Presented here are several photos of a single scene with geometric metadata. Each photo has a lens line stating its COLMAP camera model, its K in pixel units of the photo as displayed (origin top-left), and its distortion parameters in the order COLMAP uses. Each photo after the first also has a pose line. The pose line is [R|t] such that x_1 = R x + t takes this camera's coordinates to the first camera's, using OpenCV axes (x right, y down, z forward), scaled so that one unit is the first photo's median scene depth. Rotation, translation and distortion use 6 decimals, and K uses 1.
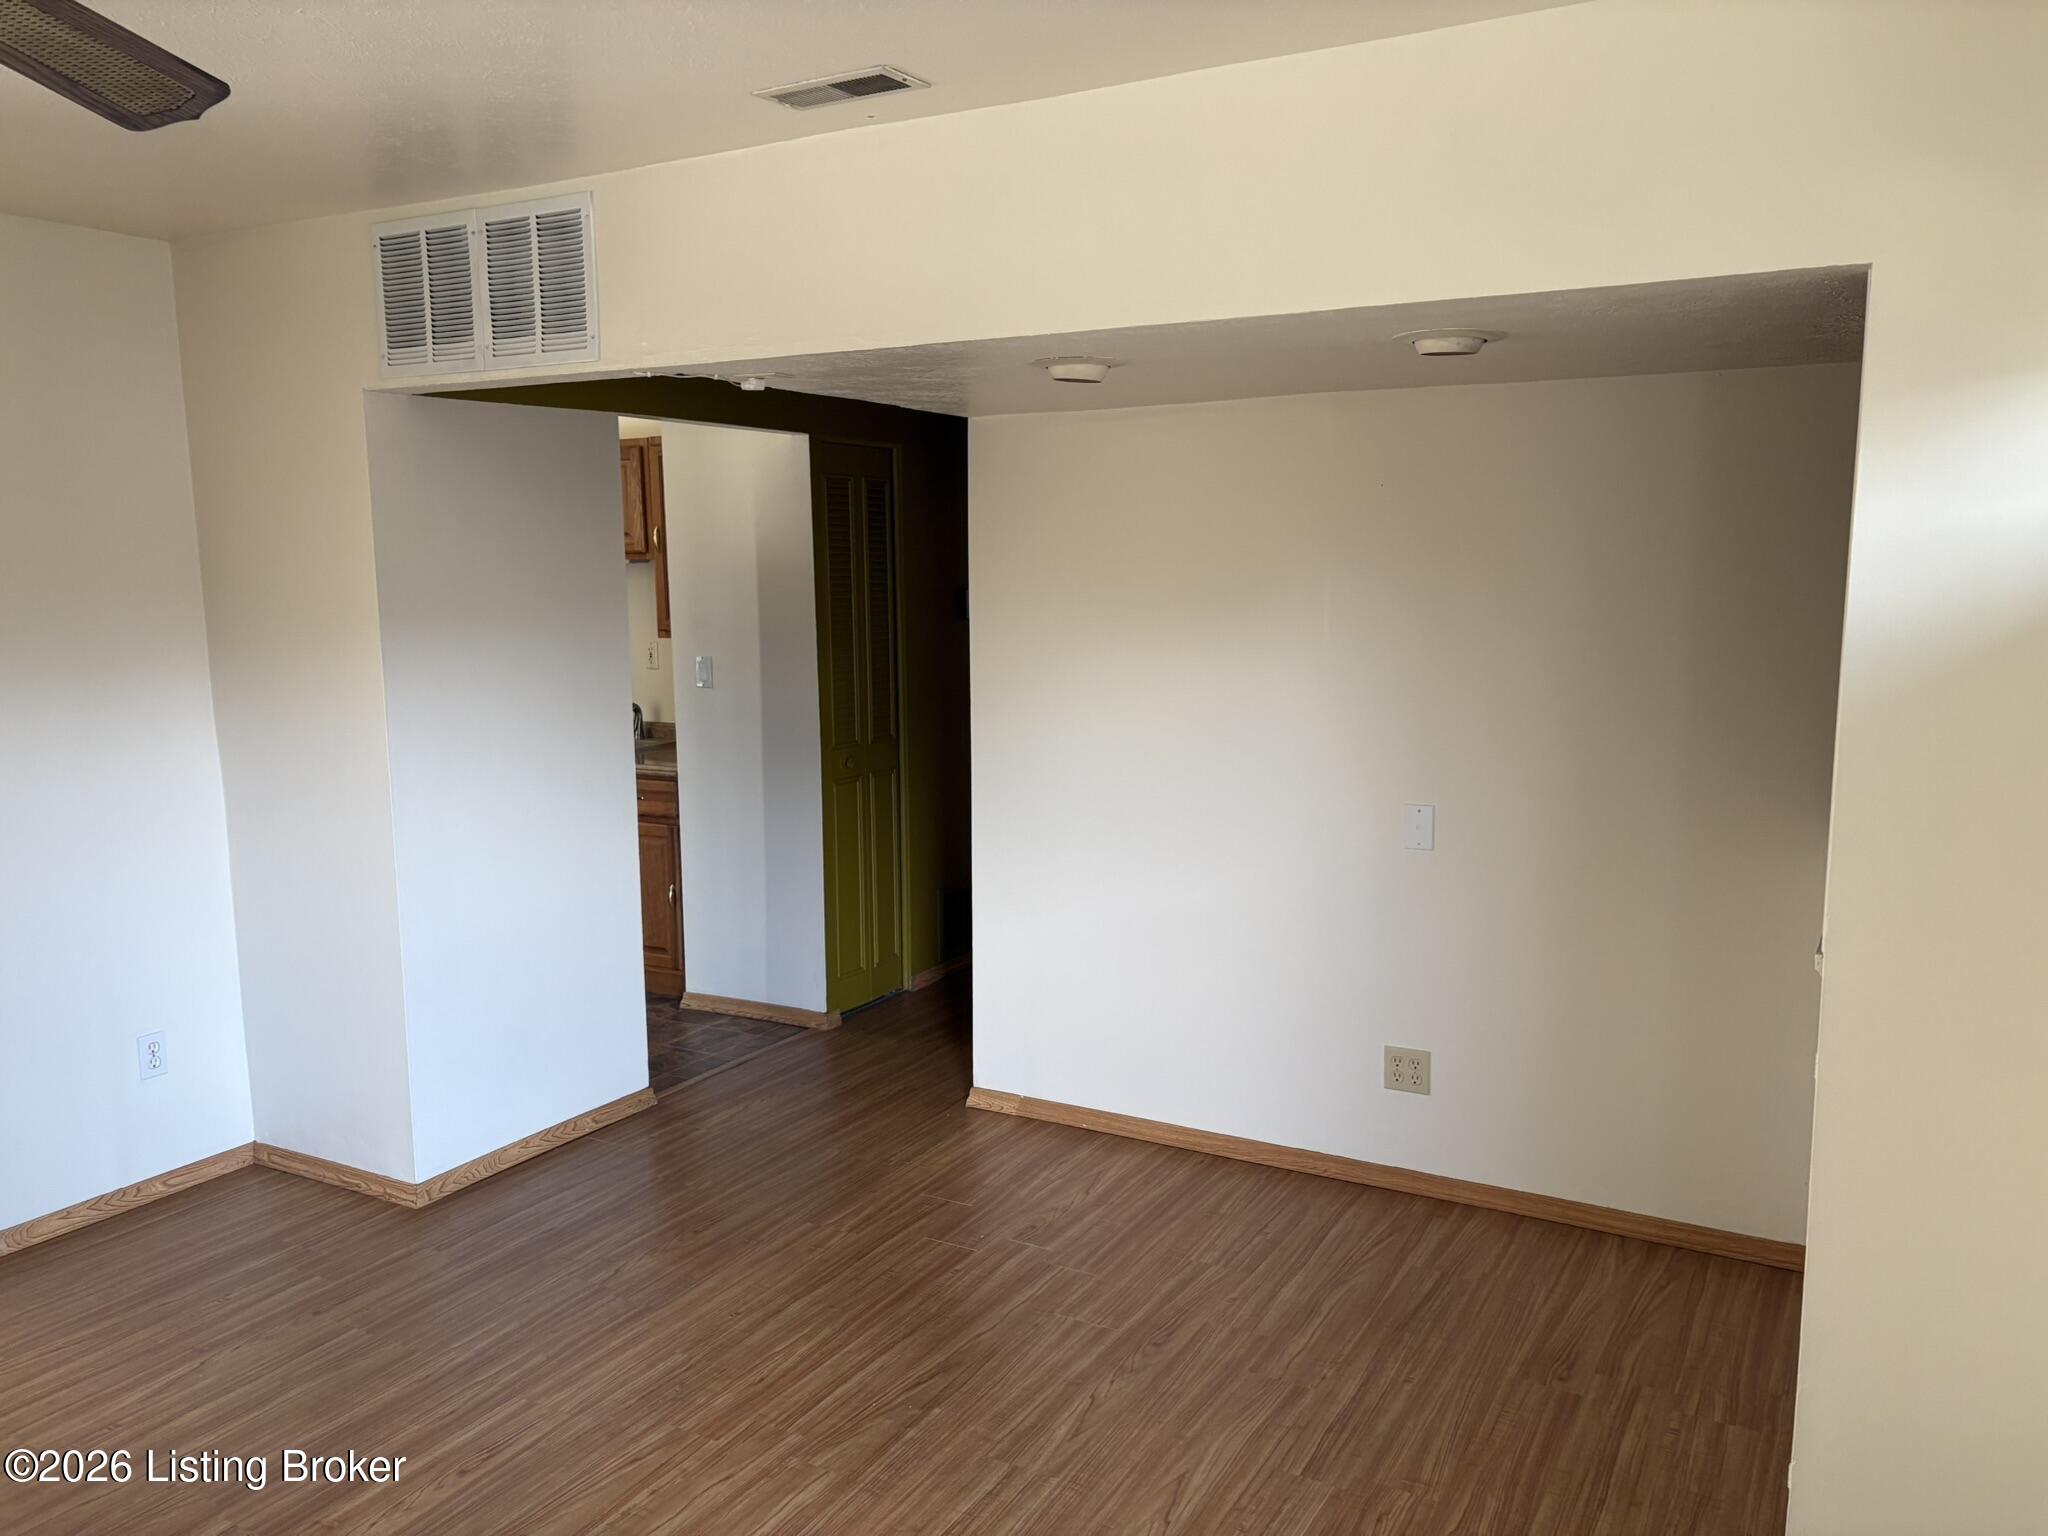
lens RADIAL K [[1565.9, 0, 1047.6], [0, 1565.9, 772.7], [0, 0, 1]] dist [0.041061, -0.035234]
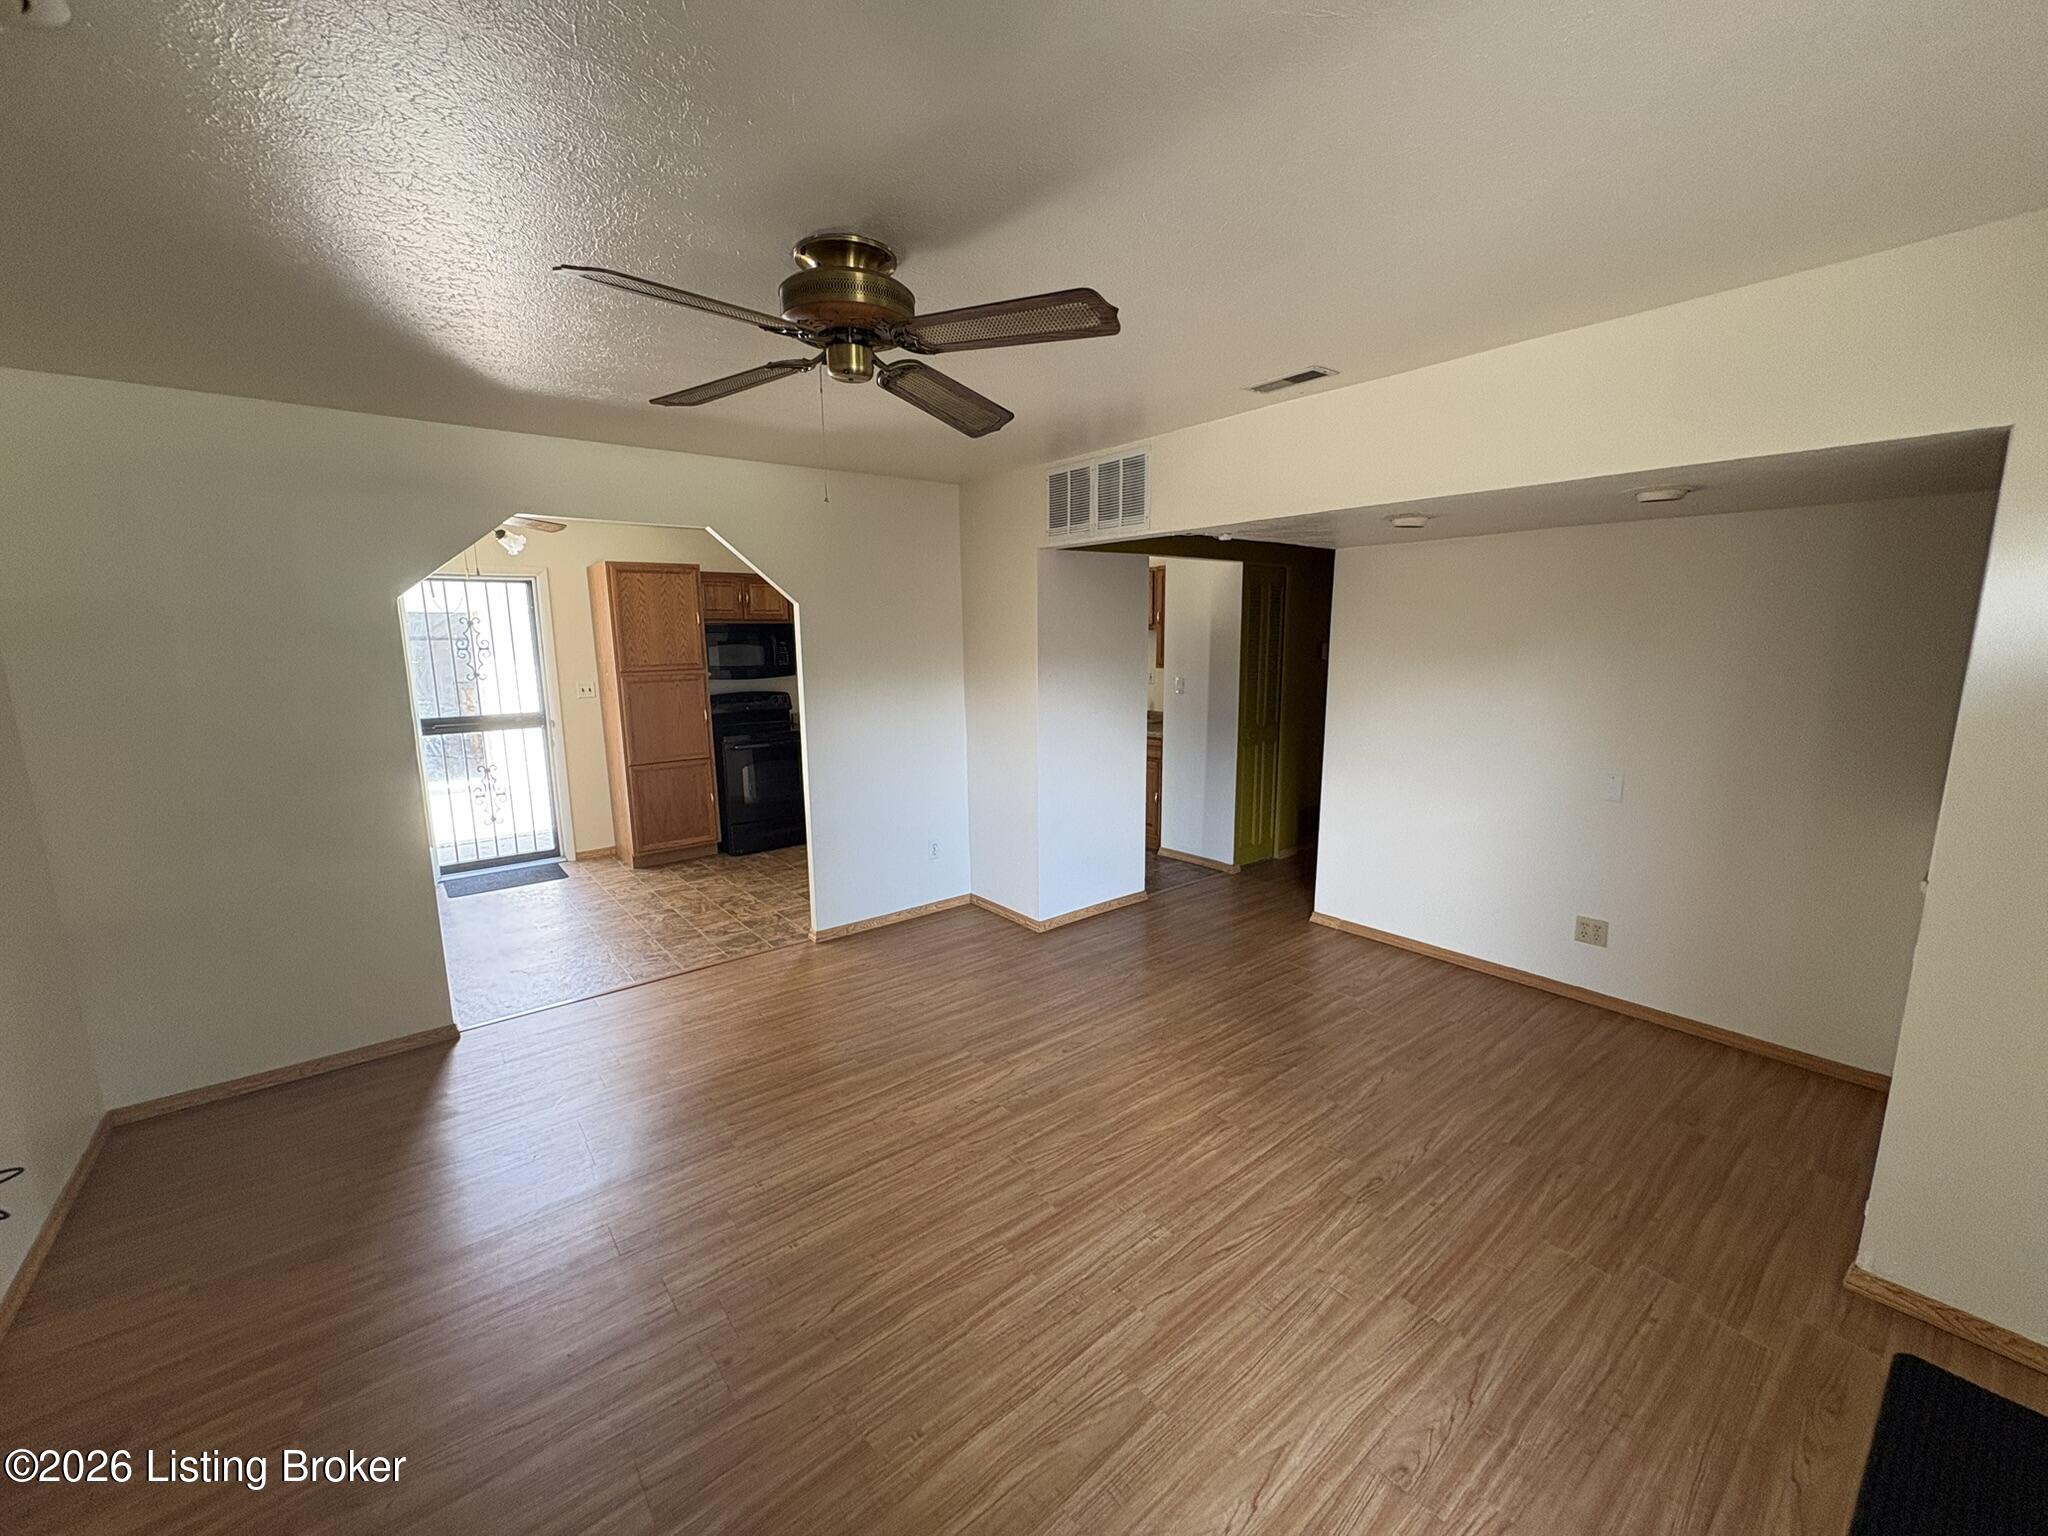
lens RADIAL K [[819.0, 0, 1024.0], [0, 819.0, 768.0], [0, 0, 1]] dist [0.000313, -0.000314]
pose [[0.927117, 0.060173, -0.369910, -0.023824], [-0.048213, 0.997974, 0.041504, 0.008887], [0.371658, -0.020645, 0.928140, -0.041369]]
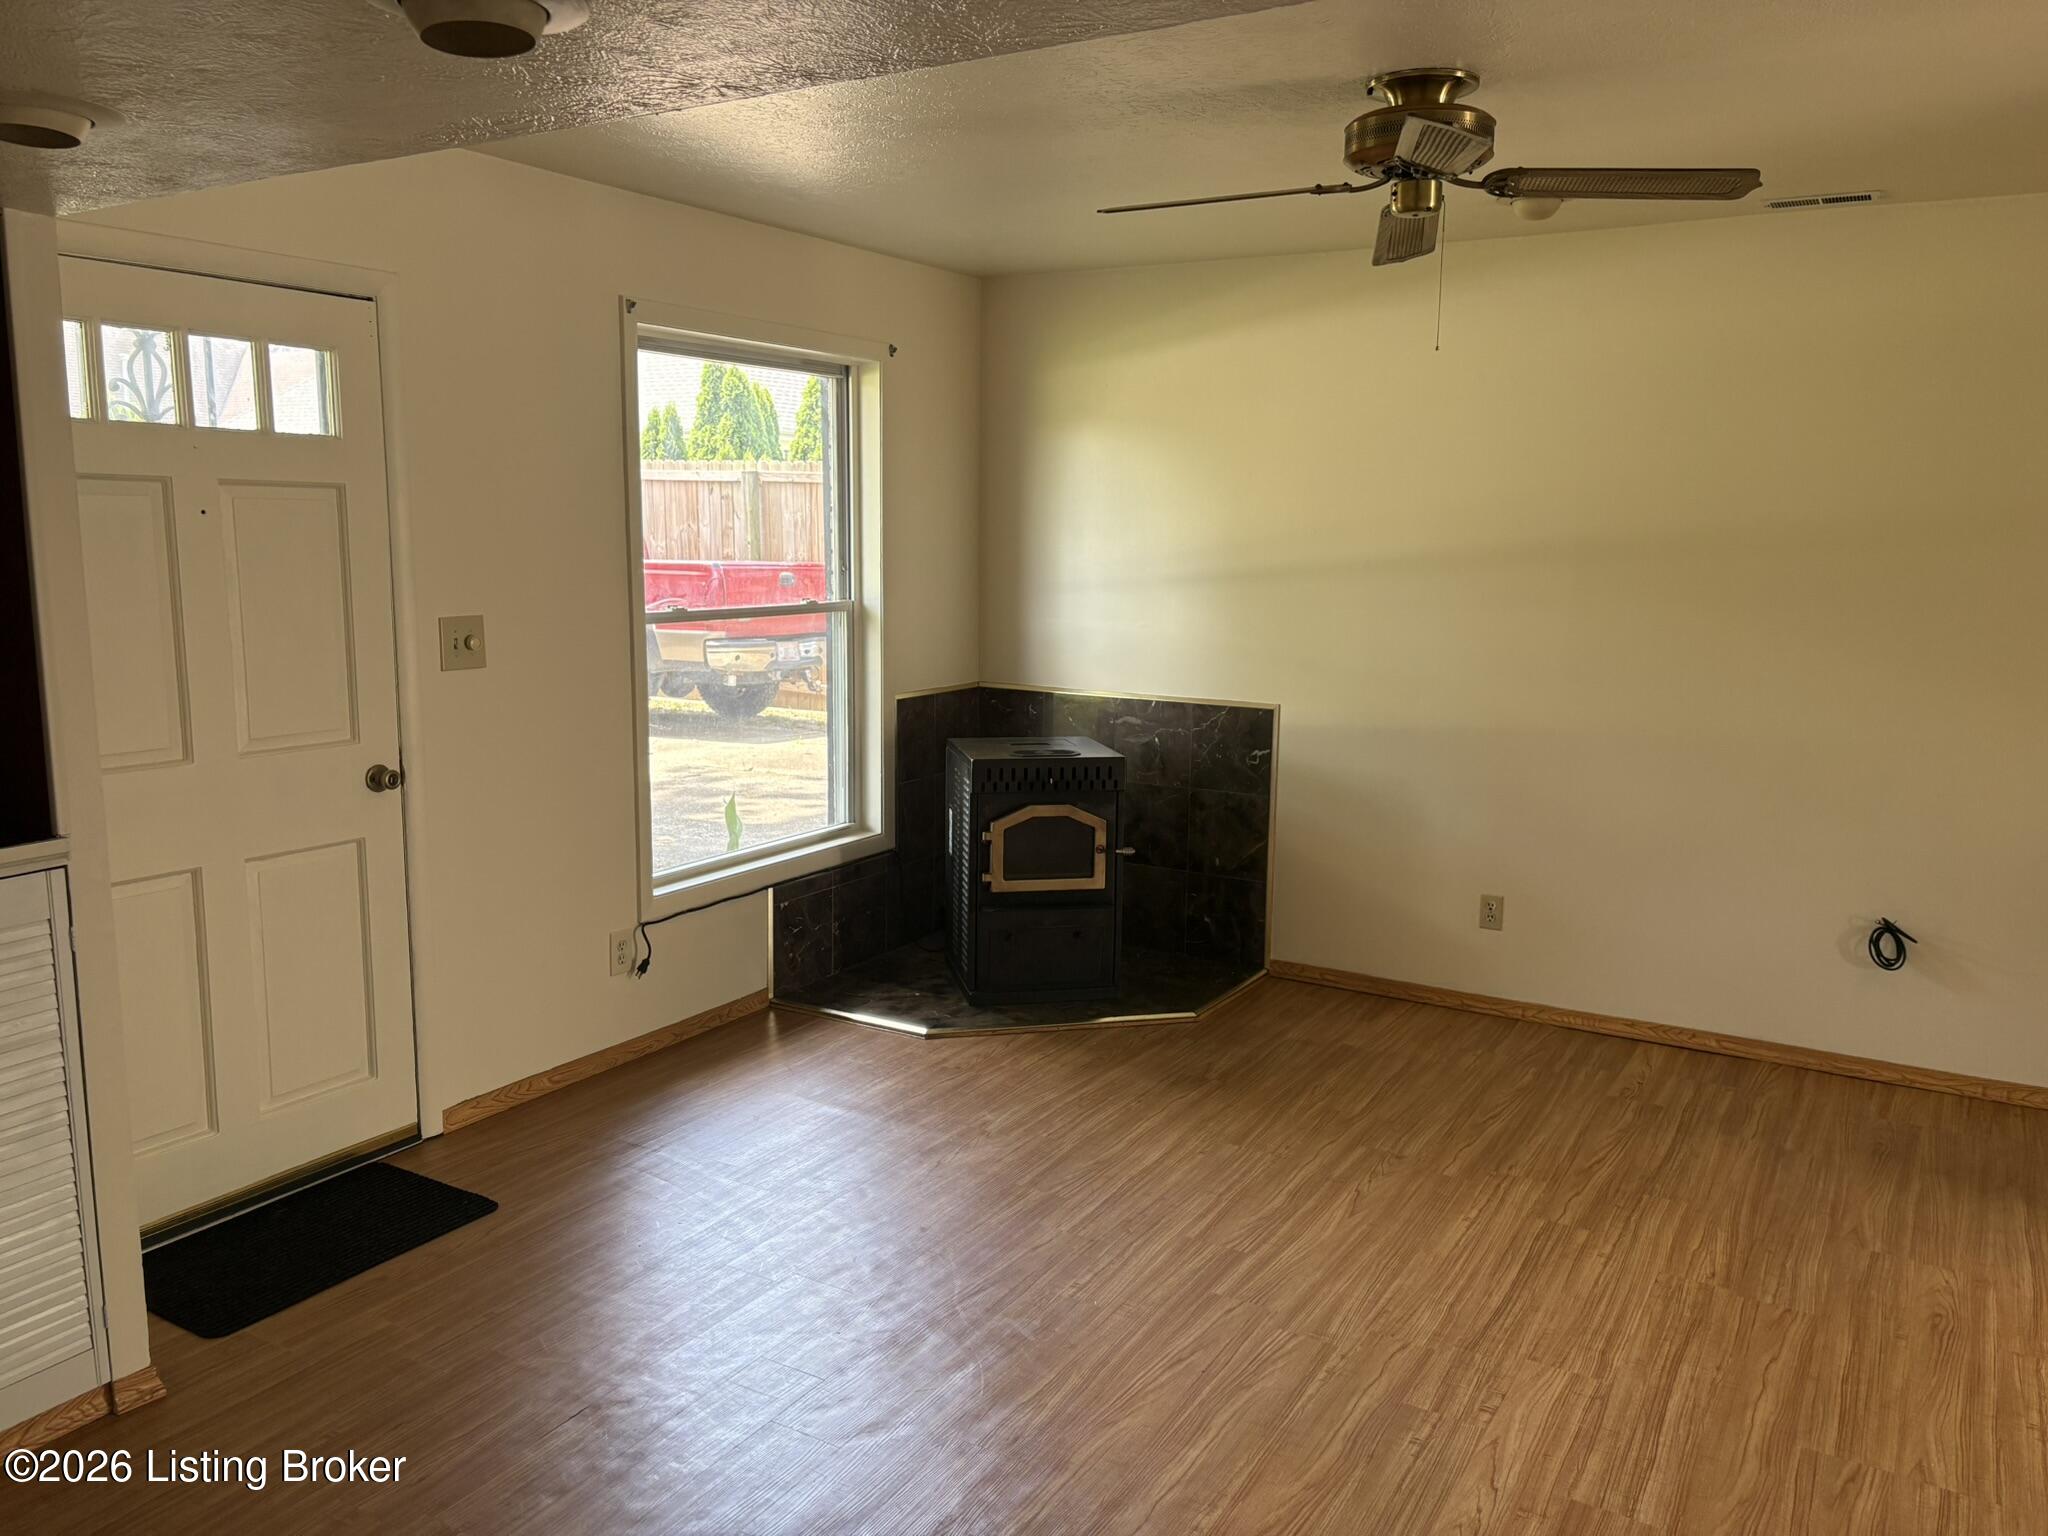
lens RADIAL K [[1565.9, 0, 1047.6], [0, 1565.9, 772.7], [0, 0, 1]] dist [0.041061, -0.035234]
pose [[-0.999858, -0.006698, 0.015467, -0.134927], [-0.001844, 0.955615, 0.294613, -0.162916], [-0.016754, 0.294542, -0.955492, 1.317511]]
